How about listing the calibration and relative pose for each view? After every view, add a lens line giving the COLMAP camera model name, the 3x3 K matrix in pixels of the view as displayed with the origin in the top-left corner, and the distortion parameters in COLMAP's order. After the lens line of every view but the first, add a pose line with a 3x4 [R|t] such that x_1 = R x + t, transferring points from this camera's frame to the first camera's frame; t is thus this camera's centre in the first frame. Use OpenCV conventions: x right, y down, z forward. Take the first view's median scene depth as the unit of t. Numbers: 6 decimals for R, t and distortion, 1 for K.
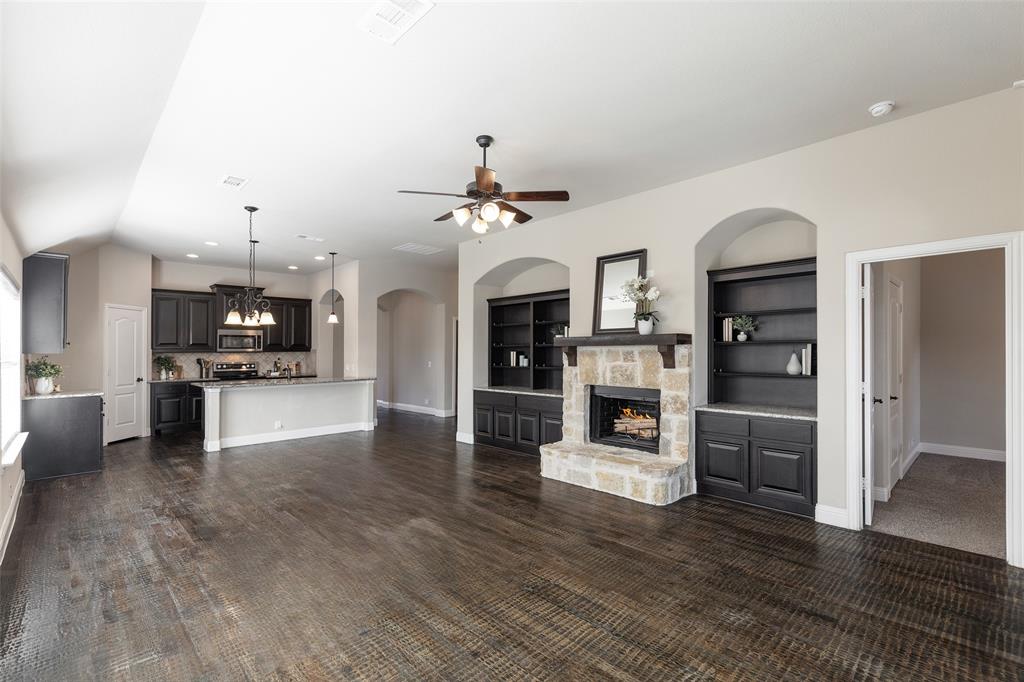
lens RADIAL K [[467.7, 0, 513.2], [0, 467.7, 346.5], [0, 0, 1]] dist [0.002321, -0.000397]
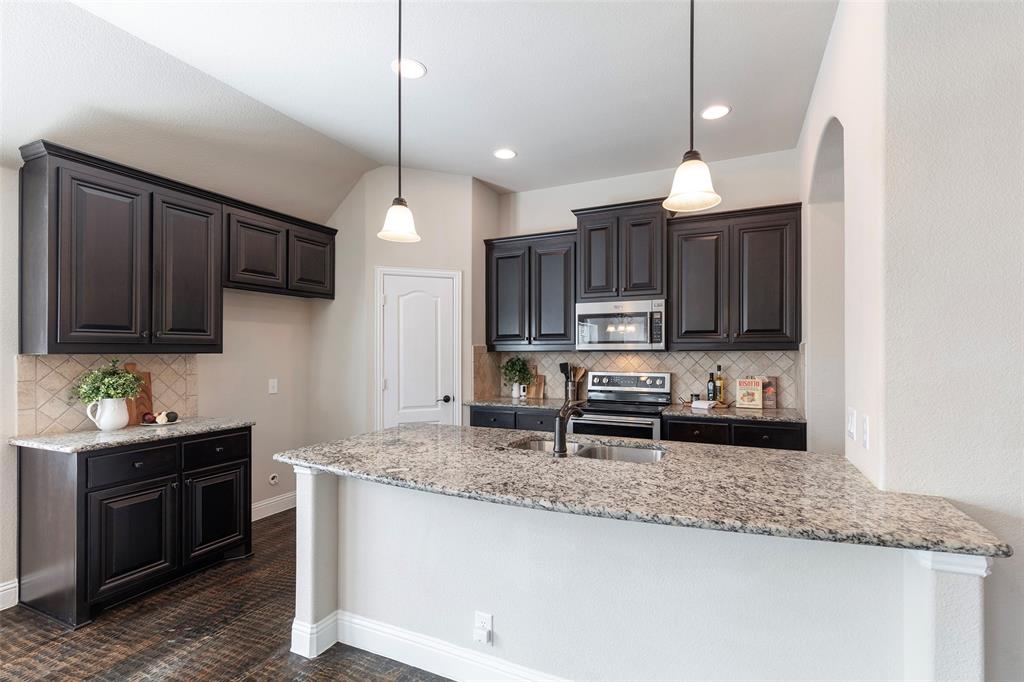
lens RADIAL K [[467.7, 0, 516.5], [0, 467.7, 345.8], [0, 0, 1]] dist [0.002321, -0.000397]
pose [[0.361069, -0.004413, -0.932529, -0.207698], [0.008247, 0.999965, -0.001539, 0.006840], [0.932503, -0.007135, 0.361093, 0.770501]]
